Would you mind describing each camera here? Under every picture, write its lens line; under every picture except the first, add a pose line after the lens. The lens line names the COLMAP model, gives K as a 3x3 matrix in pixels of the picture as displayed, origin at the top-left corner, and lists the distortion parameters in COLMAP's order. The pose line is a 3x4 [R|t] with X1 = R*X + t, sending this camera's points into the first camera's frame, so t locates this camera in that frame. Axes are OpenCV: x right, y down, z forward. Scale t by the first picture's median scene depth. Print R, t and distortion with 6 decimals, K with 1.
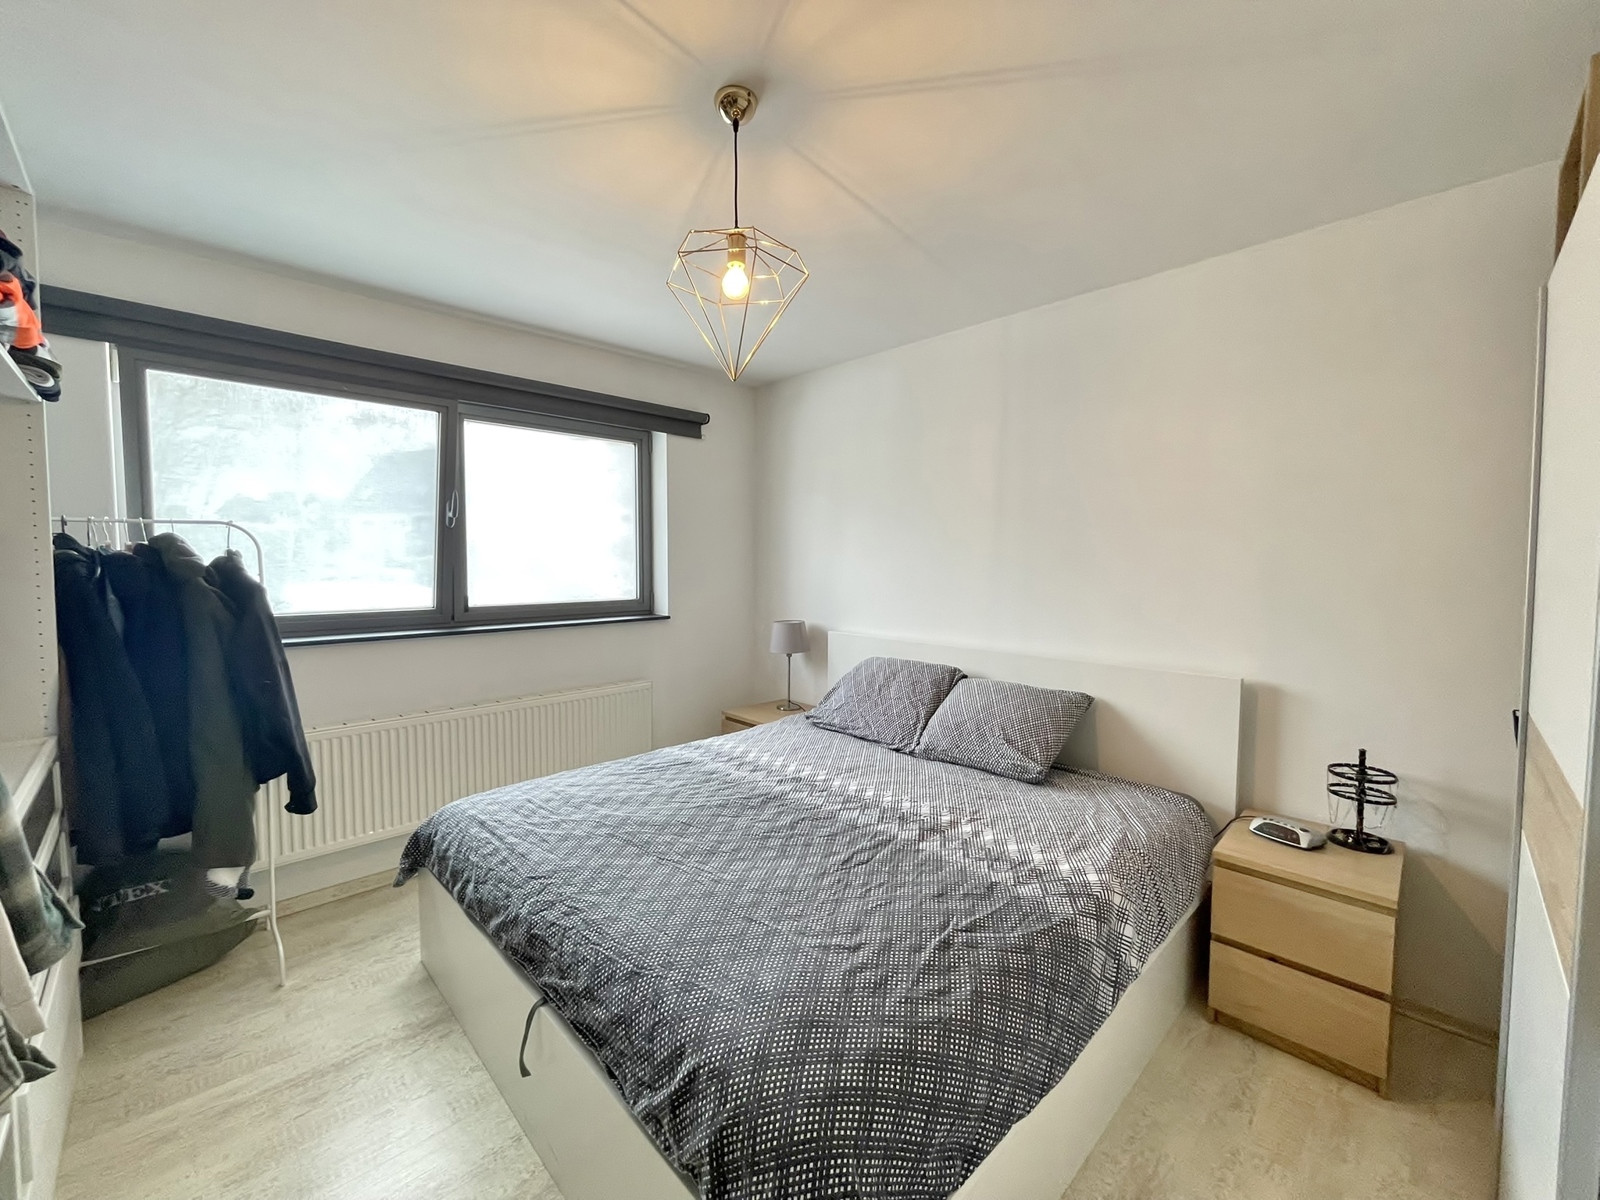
lens RADIAL K [[646.2, 0, 791.5], [0, 646.2, 593.1], [0, 0, 1]] dist [-0.001770, 0.000187]
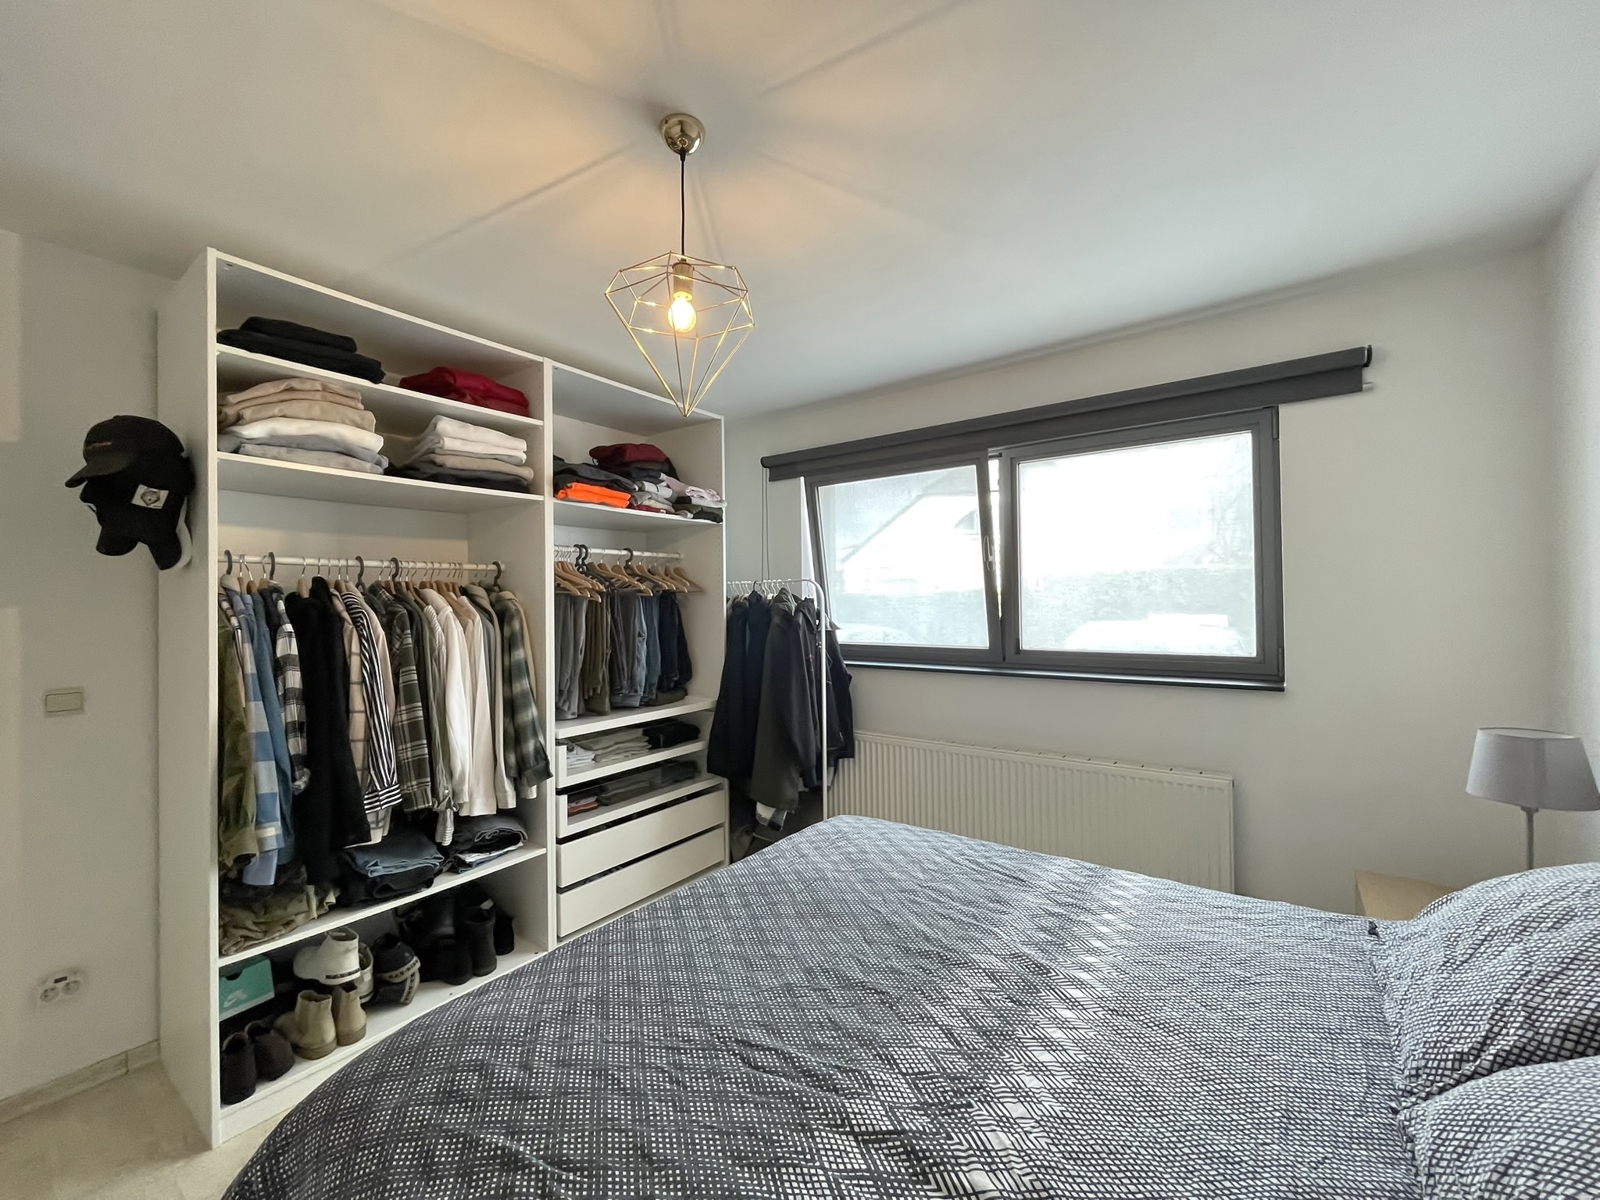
lens RADIAL K [[646.2, 0, 791.5], [0, 646.2, 593.1], [0, 0, 1]] dist [-0.001770, 0.000187]
pose [[0.172584, -0.018477, -0.984821, 0.541582], [-0.039807, 0.998876, -0.025716, -0.033122], [0.984190, 0.043641, 0.171655, 0.632139]]
